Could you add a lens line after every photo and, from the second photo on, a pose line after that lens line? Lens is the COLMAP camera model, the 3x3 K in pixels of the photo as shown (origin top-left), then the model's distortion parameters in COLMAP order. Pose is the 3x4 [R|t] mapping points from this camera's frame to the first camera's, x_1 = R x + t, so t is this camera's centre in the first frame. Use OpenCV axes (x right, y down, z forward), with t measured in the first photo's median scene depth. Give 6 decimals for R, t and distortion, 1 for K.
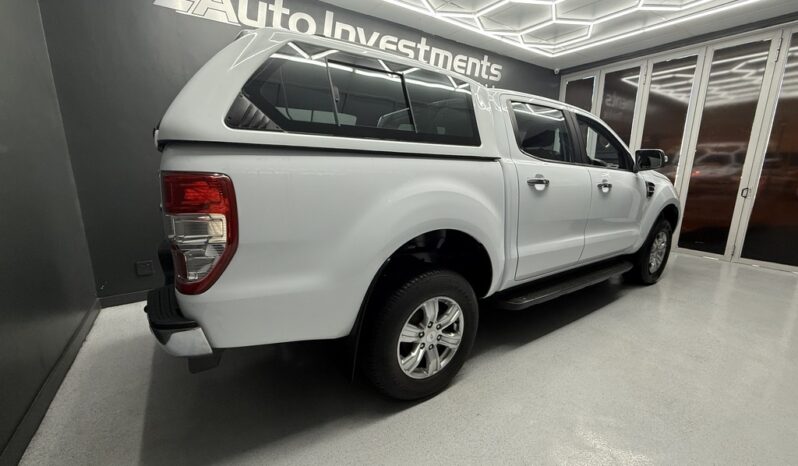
lens RADIAL K [[315.1, 0, 395.9], [0, 315.1, 231.8], [0, 0, 1]] dist [-0.000576, 0.000968]
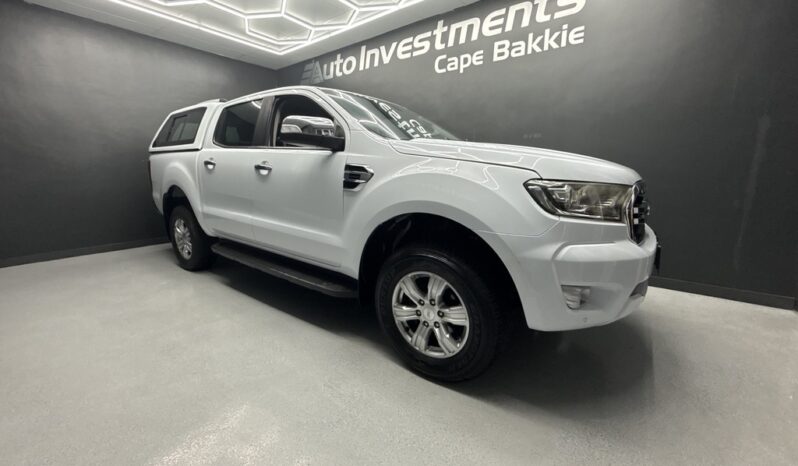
lens RADIAL K [[315.1, 0, 396.2], [0, 315.1, 231.8], [0, 0, 1]] dist [-0.000576, 0.000968]
pose [[0.331275, 0.170549, -0.927992, 1.084480], [-0.192018, 0.975132, 0.110665, -0.089557], [0.923789, 0.141530, 0.355786, 0.677094]]
